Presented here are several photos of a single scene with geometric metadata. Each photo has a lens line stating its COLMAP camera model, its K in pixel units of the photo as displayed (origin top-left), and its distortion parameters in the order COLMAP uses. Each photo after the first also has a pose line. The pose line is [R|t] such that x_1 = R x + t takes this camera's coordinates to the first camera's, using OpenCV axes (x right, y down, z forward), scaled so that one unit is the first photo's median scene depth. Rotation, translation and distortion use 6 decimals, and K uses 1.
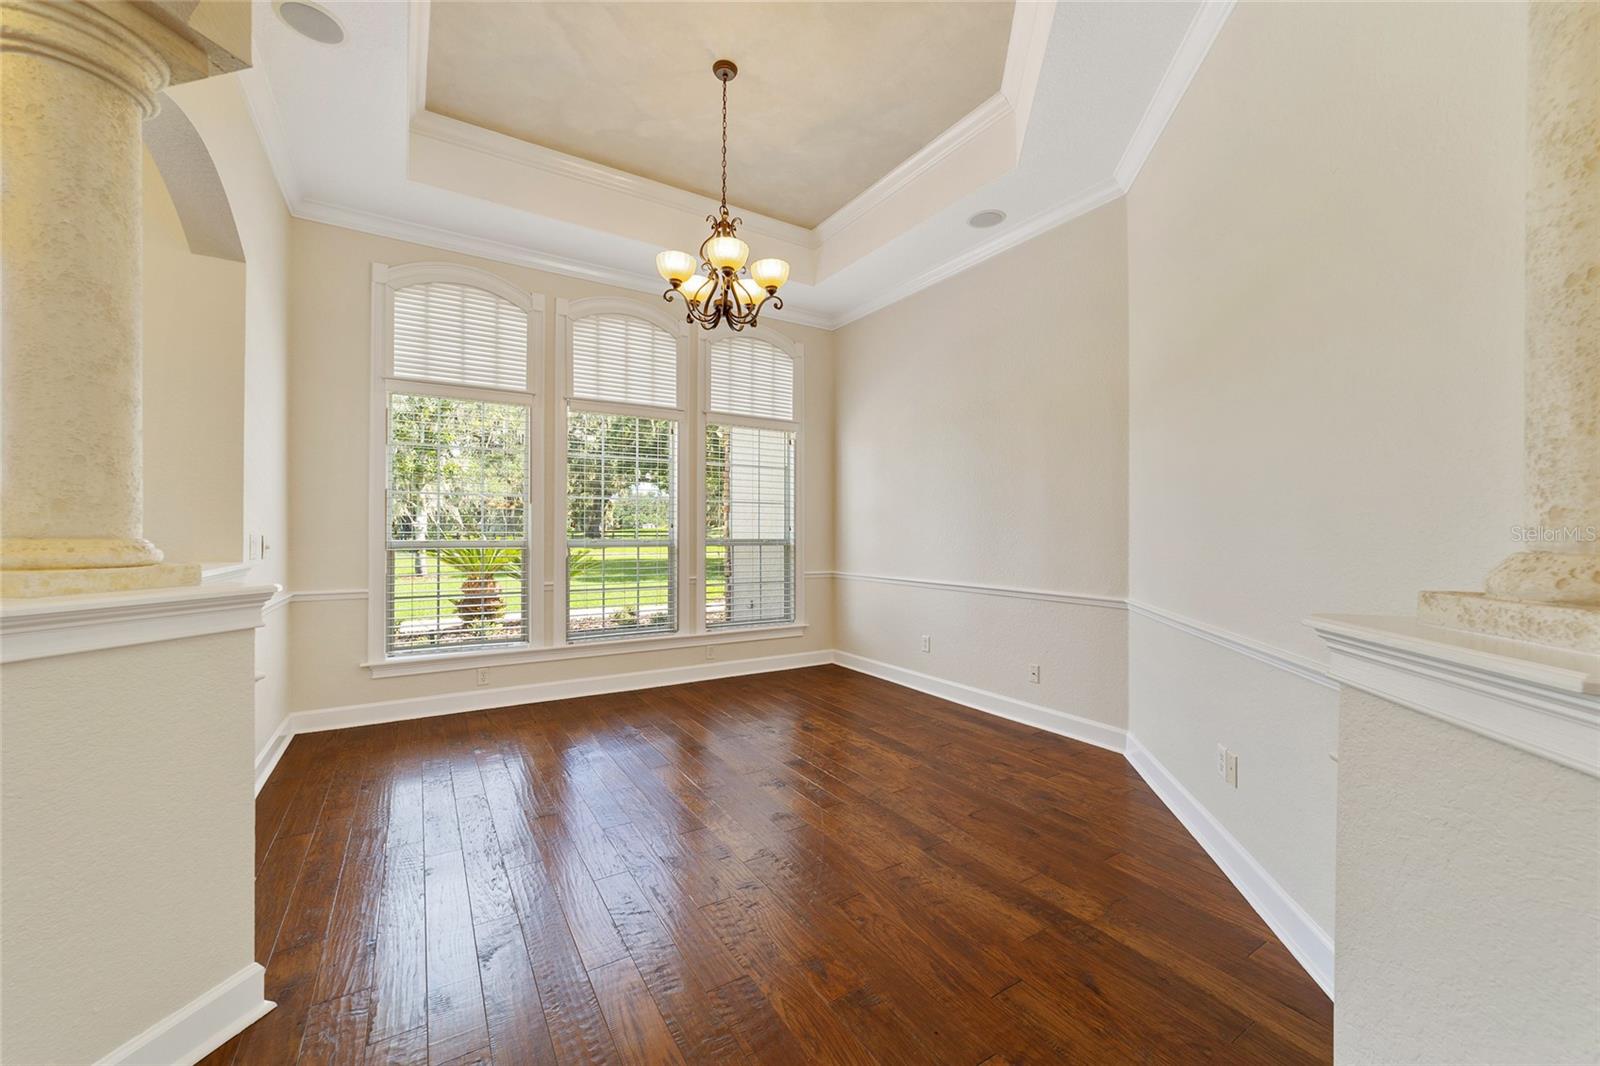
lens RADIAL K [[610.9, 0, 804.8], [0, 610.9, 530.4], [0, 0, 1]] dist [-0.006015, 0.000353]
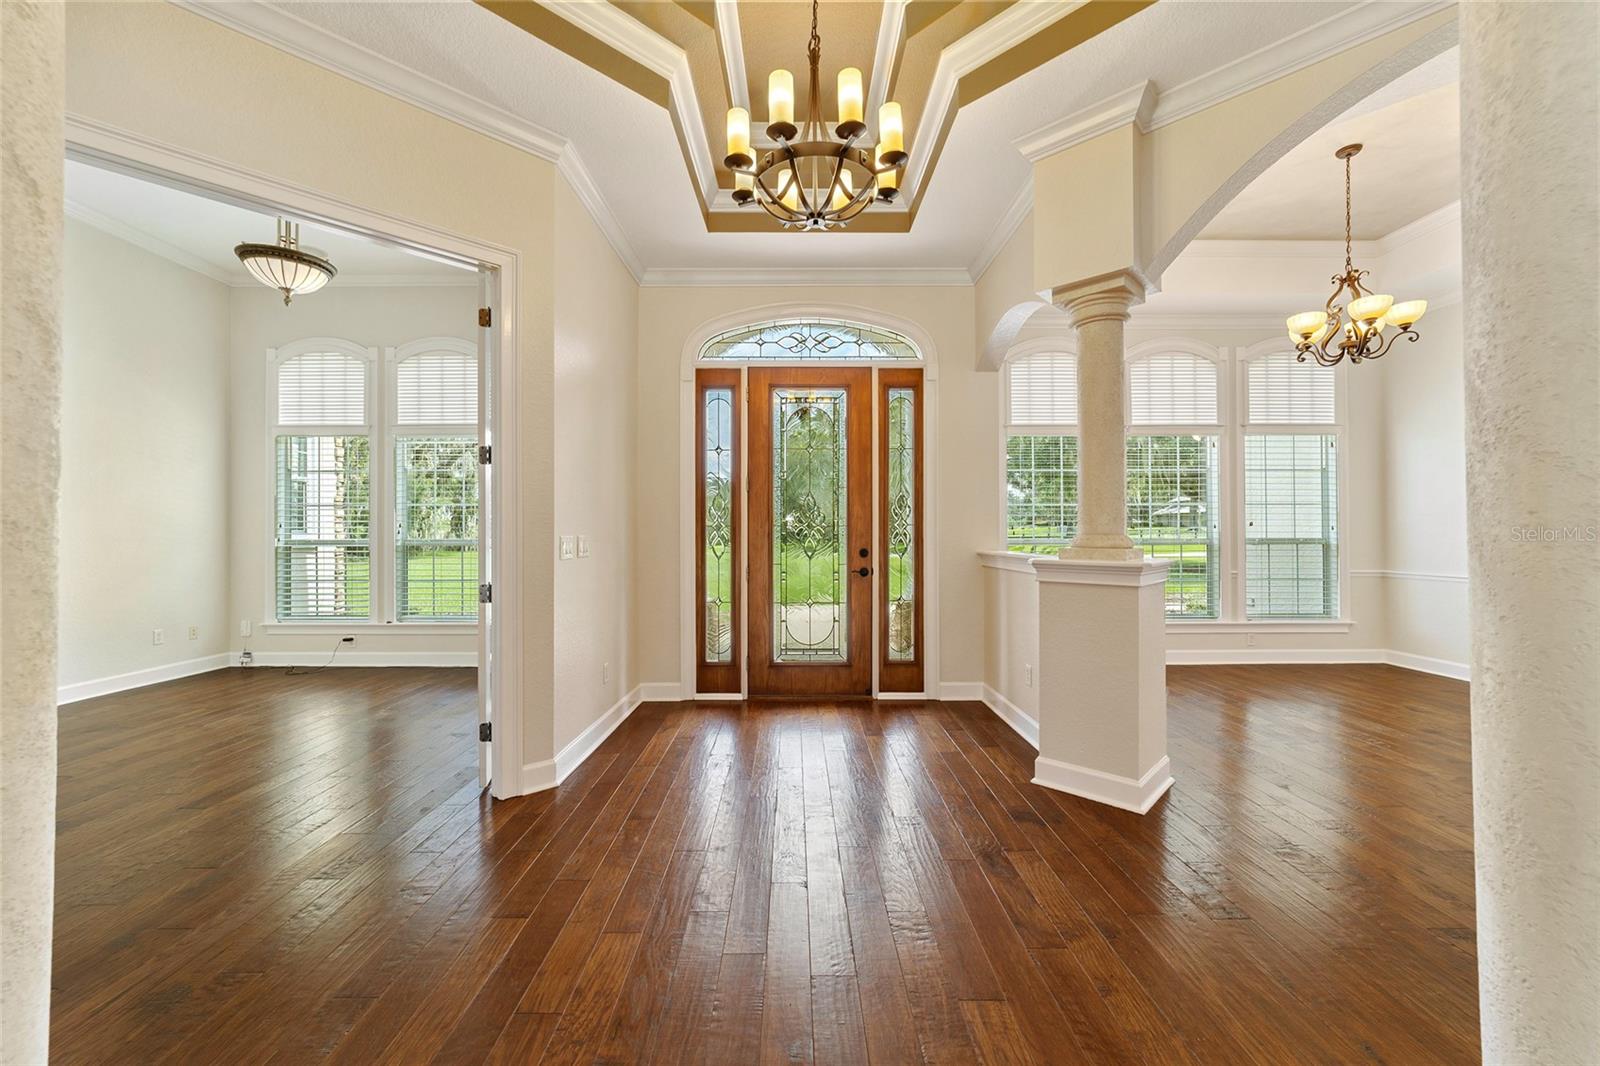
lens RADIAL K [[610.9, 0, 804.8], [0, 610.9, 530.4], [0, 0, 1]] dist [-0.006015, 0.000353]
pose [[0.852643, -0.005711, -0.522463, -0.252076], [0.005509, 0.999983, -0.001941, -0.002191], [0.522465, -0.001224, 0.852660, -0.352767]]
